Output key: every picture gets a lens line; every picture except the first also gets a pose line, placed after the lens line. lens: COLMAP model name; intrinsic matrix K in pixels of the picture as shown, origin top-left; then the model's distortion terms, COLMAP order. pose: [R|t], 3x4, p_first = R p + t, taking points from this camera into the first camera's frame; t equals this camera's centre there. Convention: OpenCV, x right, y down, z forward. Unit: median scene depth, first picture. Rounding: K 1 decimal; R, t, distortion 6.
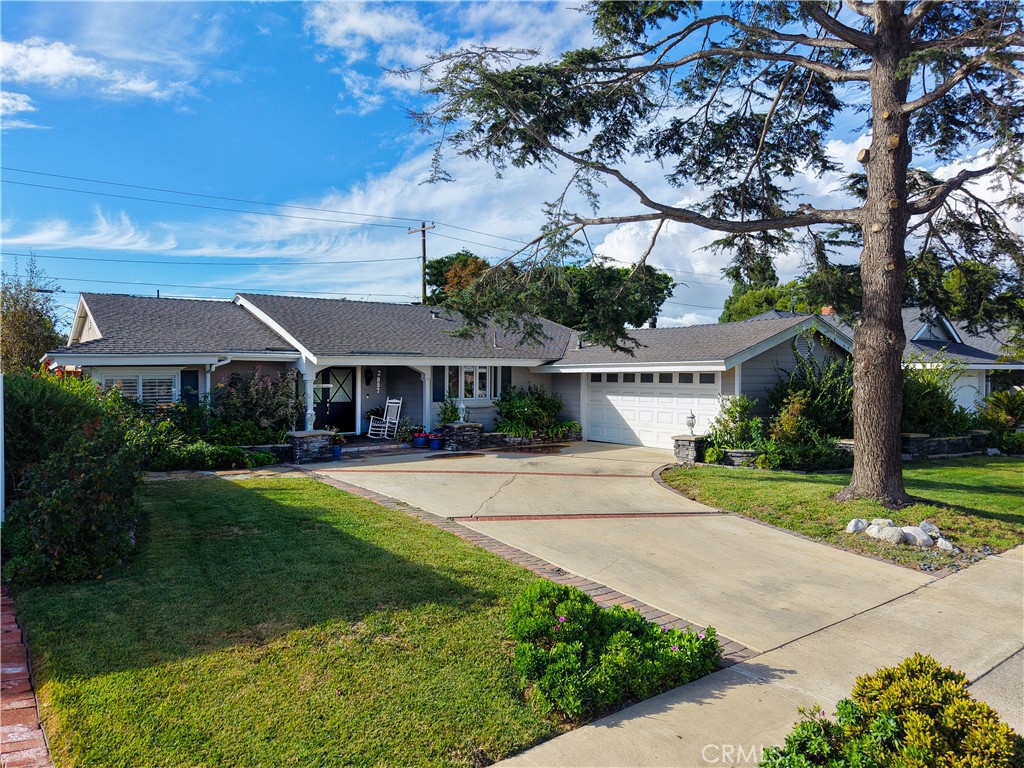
lens RADIAL K [[733.5, 0, 470.3], [0, 733.5, 383.6], [0, 0, 1]] dist [0.026440, -0.006477]
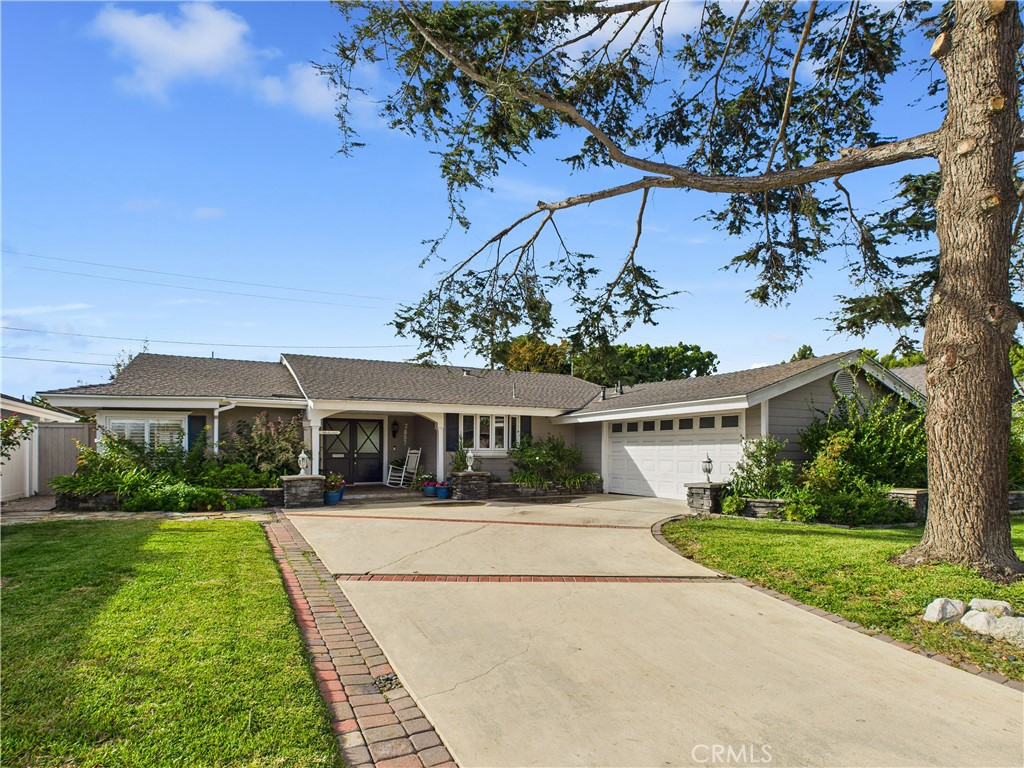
lens RADIAL K [[550.8, 0, 488.6], [0, 550.8, 453.1], [0, 0, 1]] dist [-0.000909, 0.001002]
pose [[0.989049, 0.001093, -0.147582, 0.141929], [-0.003296, 0.999887, -0.014686, 0.046283], [0.147550, 0.015011, 0.988941, 0.319154]]
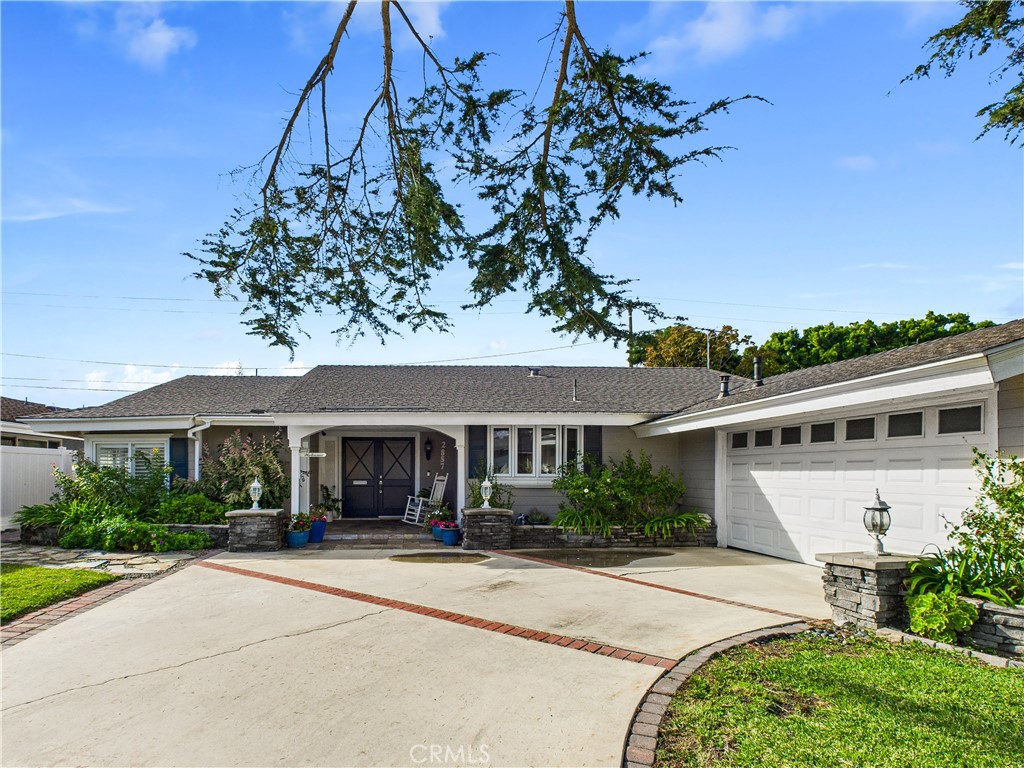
lens RADIAL K [[557.8, 0, 435.6], [0, 557.8, 469.6], [0, 0, 1]] dist [0.001171, -0.000620]
pose [[0.840167, -0.002833, -0.542320, 0.267756], [-0.009298, 0.999764, -0.019627, 0.033115], [0.542248, 0.021533, 0.839943, 0.626844]]
